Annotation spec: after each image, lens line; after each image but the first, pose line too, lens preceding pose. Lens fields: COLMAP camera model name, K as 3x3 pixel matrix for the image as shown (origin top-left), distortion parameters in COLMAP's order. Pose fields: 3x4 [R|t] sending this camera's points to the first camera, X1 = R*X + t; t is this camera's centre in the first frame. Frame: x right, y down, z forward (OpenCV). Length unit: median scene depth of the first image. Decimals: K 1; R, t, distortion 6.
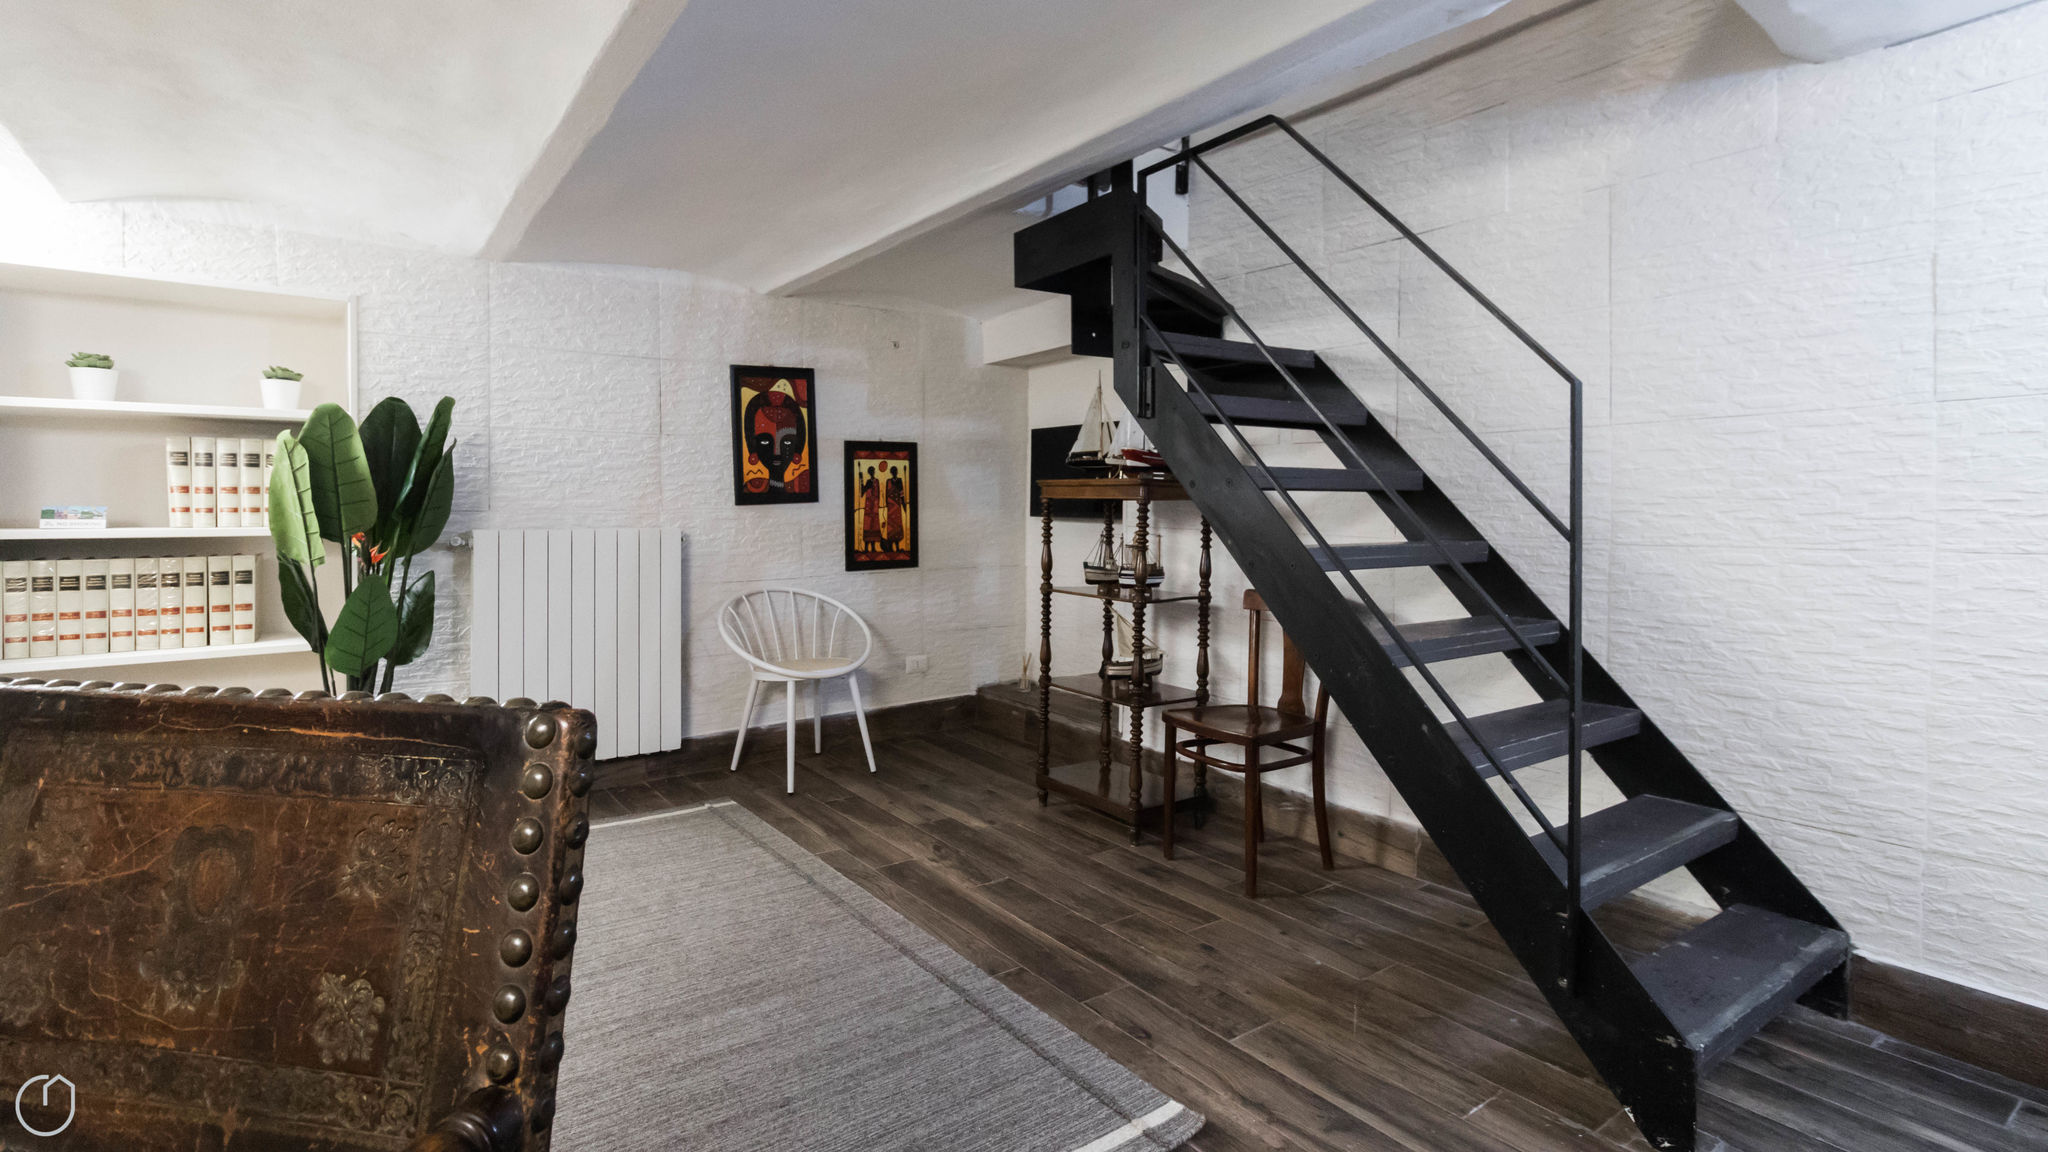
lens RADIAL K [[976.4, 0, 1031.4], [0, 976.4, 515.5], [0, 0, 1]] dist [0.010287, -0.001408]
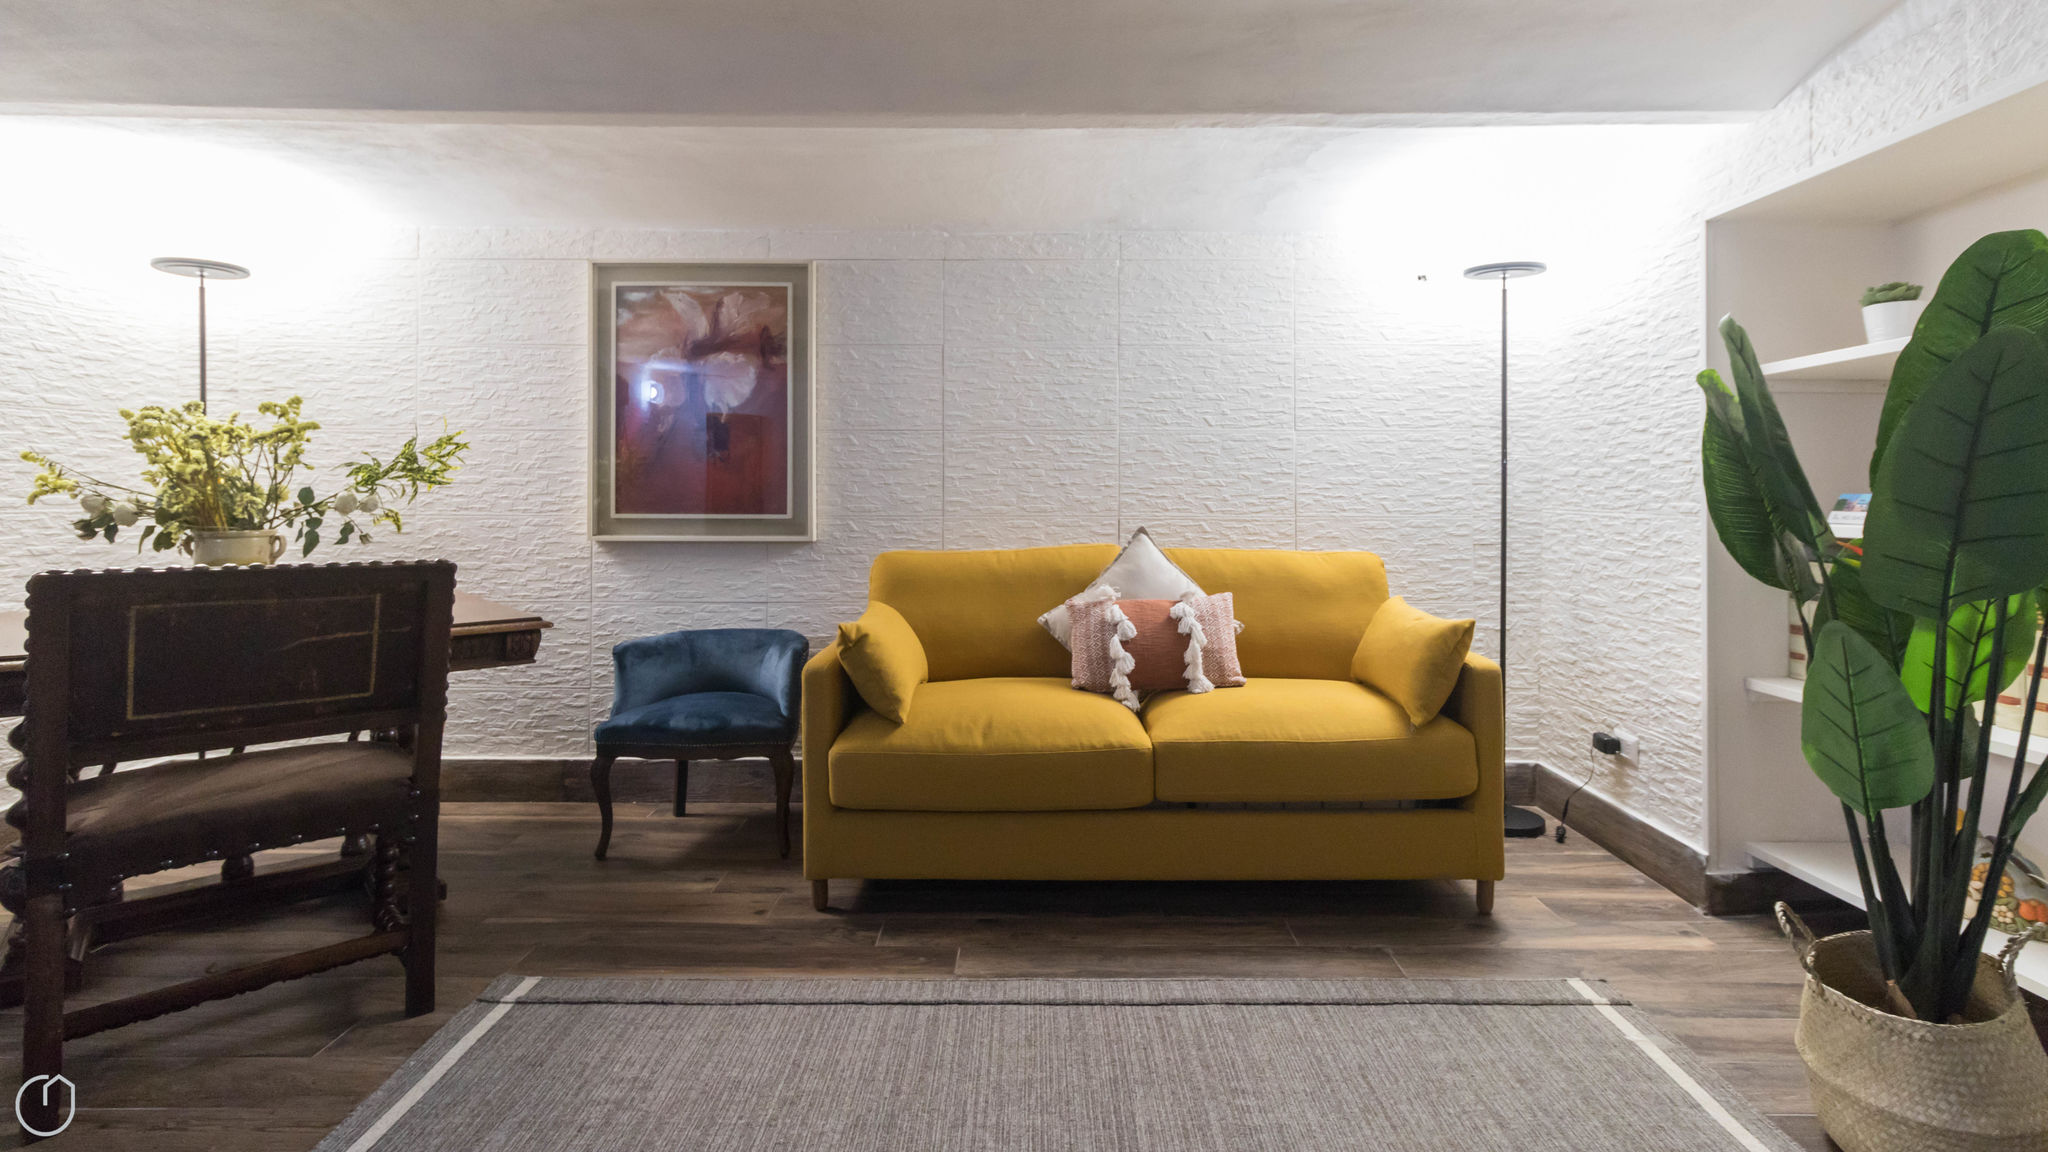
lens RADIAL K [[976.4, 0, 1032.1], [0, 976.4, 489.5], [0, 0, 1]] dist [0.010287, -0.001408]
pose [[-0.593349, -0.007230, -0.804913, 0.001248], [-0.010812, 0.999941, -0.001012, -0.005002], [0.804873, 0.008102, -0.593392, 0.884745]]
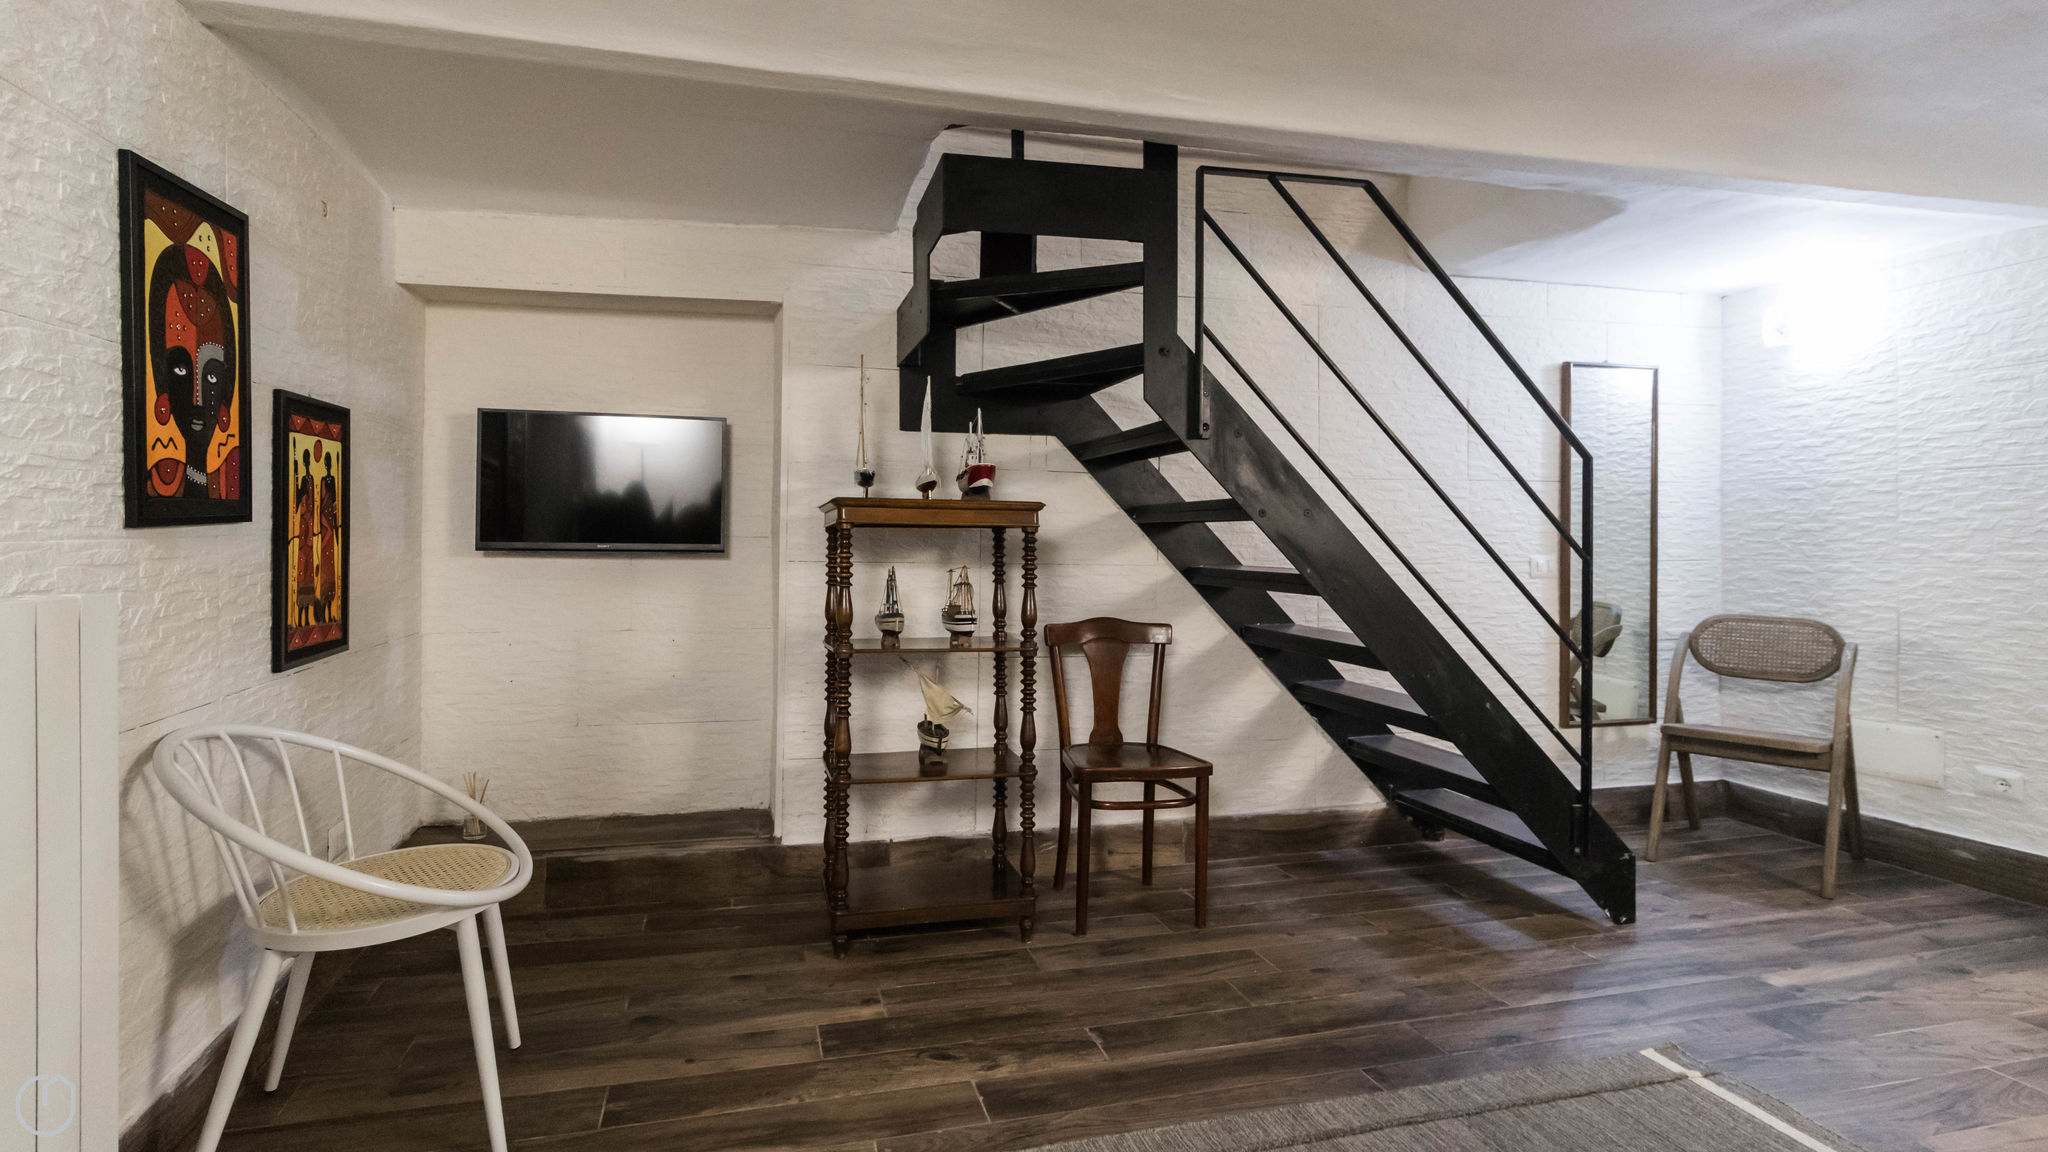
lens RADIAL K [[976.4, 0, 1012.0], [0, 976.4, 542.6], [0, 0, 1]] dist [0.010287, -0.001408]
pose [[0.374950, -0.003871, 0.927037, -0.677035], [0.004769, 0.999986, 0.002247, -0.005263], [-0.927033, 0.003578, 0.374963, 0.701710]]
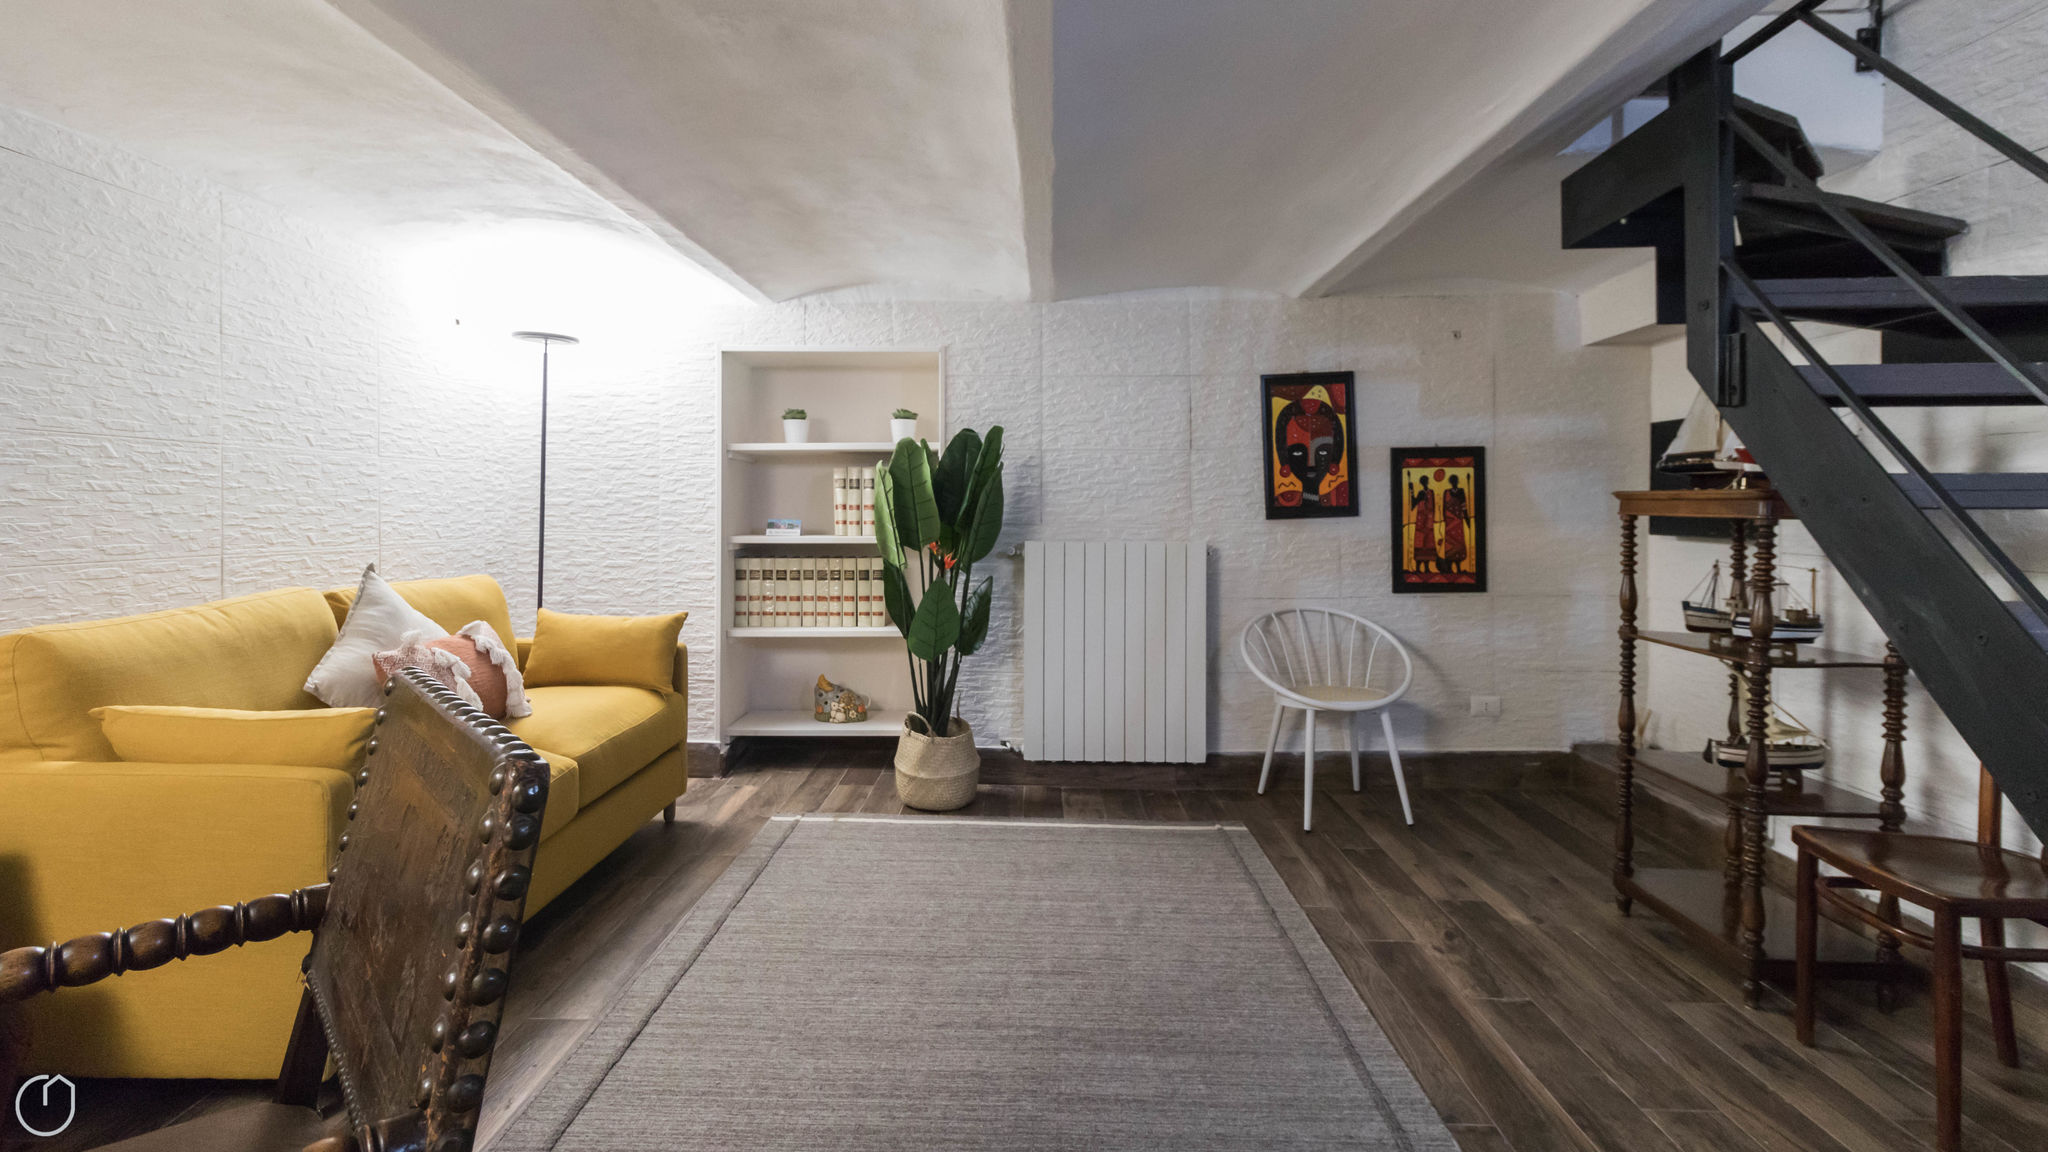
lens RADIAL K [[976.4, 0, 1013.2], [0, 976.4, 508.8], [0, 0, 1]] dist [0.010287, -0.001408]
pose [[0.788092, 0.000262, -0.615557, 0.123149], [-0.007176, 0.999936, -0.008762, -0.013839], [0.615515, 0.011322, 0.788044, 0.106110]]
